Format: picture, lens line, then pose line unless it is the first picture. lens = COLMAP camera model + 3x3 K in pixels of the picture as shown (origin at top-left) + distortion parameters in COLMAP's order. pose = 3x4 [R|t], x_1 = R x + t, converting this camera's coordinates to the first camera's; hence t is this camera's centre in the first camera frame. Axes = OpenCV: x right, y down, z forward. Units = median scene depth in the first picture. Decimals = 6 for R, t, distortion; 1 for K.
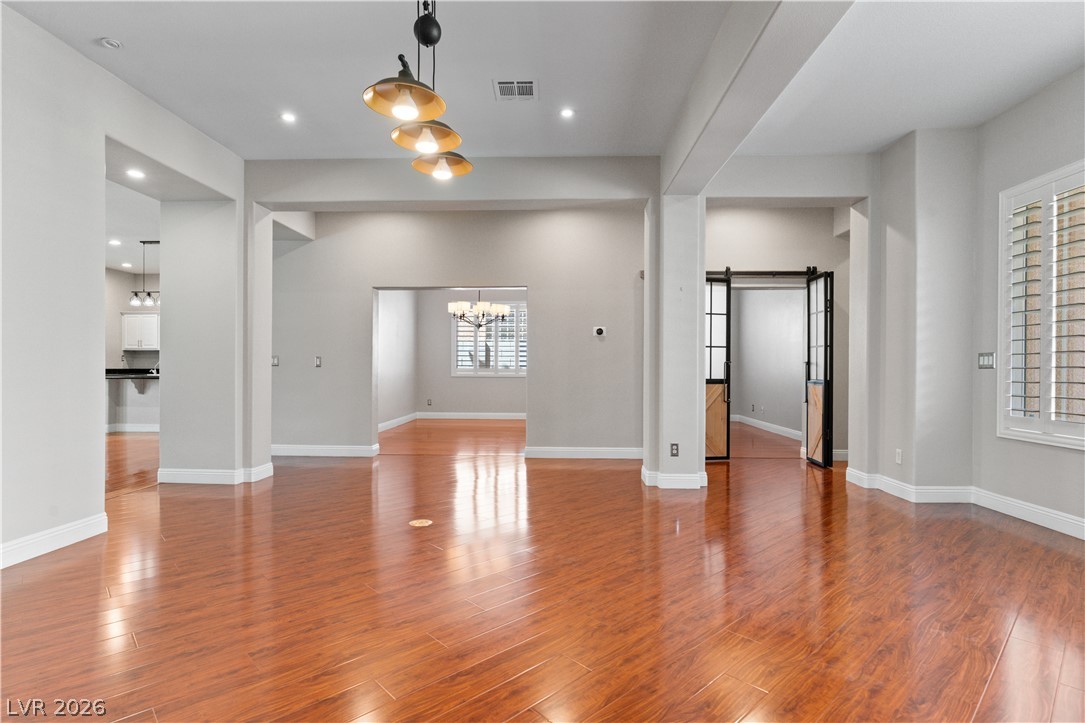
lens RADIAL K [[553.7, 0, 542.8], [0, 553.7, 364.2], [0, 0, 1]] dist [-0.000837, 0.000094]
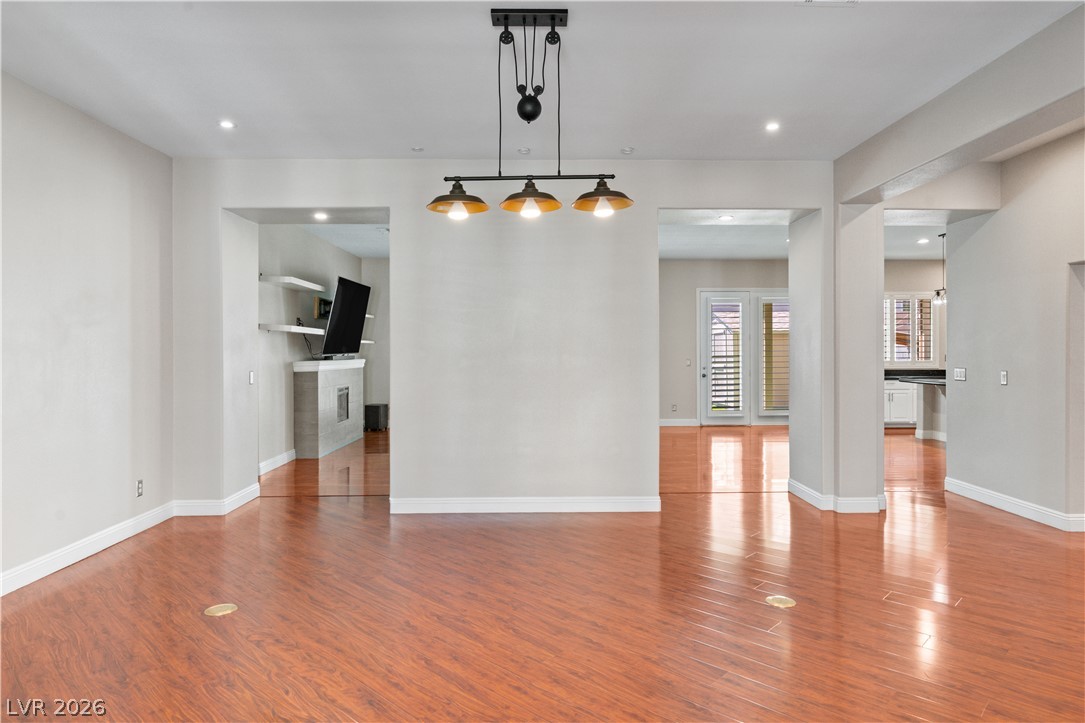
lens RADIAL K [[656.0, 0, 542.2], [0, 656.0, 356.7], [0, 0, 1]] dist [0.002612, 0.000366]
pose [[0.053741, 0.014074, -0.998456, 0.529446], [0.002972, 0.999894, 0.014255, -0.060974], [0.998550, -0.003733, 0.053694, 0.462224]]
